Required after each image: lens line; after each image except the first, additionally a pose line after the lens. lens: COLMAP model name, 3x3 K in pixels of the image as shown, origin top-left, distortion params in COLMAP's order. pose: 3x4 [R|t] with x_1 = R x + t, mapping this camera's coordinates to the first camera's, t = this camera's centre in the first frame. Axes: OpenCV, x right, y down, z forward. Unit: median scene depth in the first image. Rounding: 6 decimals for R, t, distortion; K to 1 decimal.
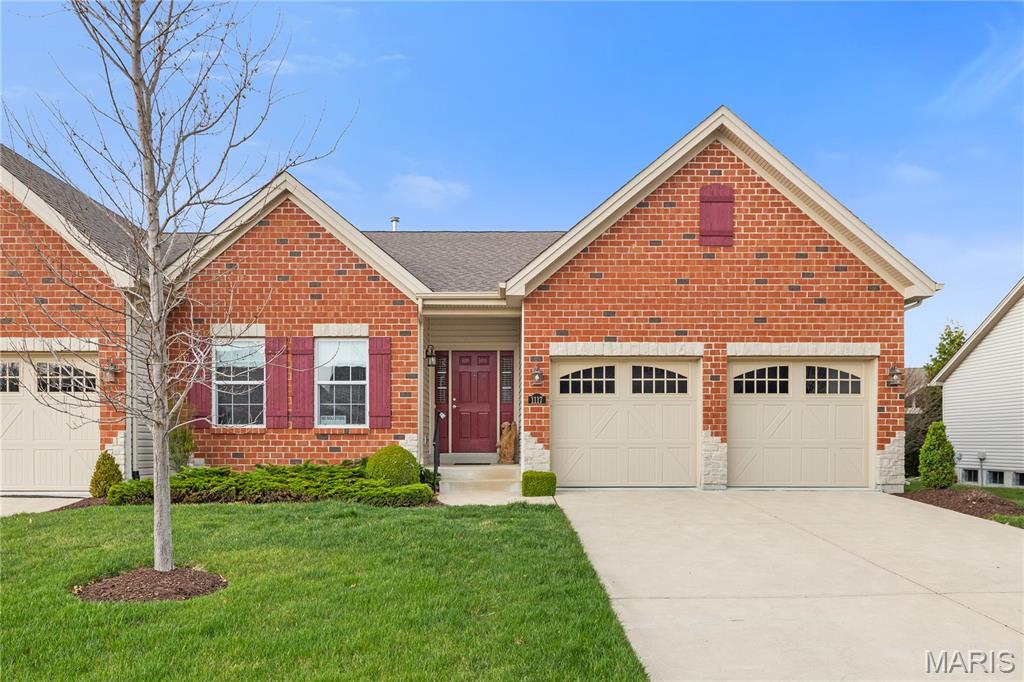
lens RADIAL K [[570.3, 0, 512.0], [0, 570.3, 360.2], [0, 0, 1]] dist [-0.007554, -0.000380]
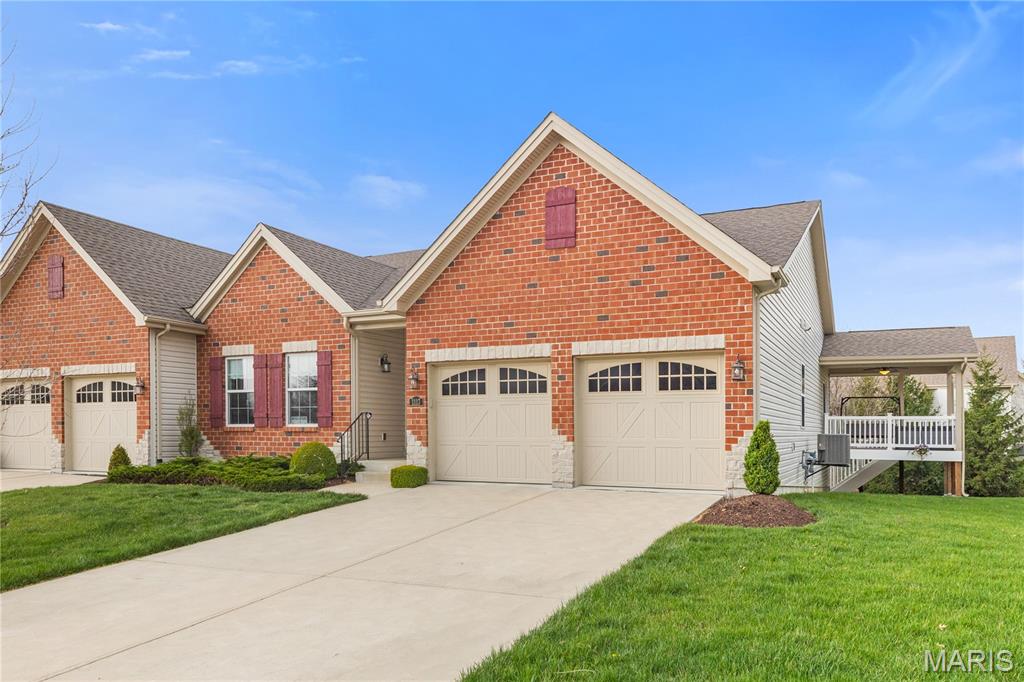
lens RADIAL K [[580.3, 0, 505.7], [0, 580.3, 353.5], [0, 0, 1]] dist [-0.000080, -0.000964]
pose [[0.934258, -0.045073, -0.353738, 0.619526], [0.042204, 0.998984, -0.015823, 0.000314], [0.354092, -0.000147, 0.935211, -0.007480]]
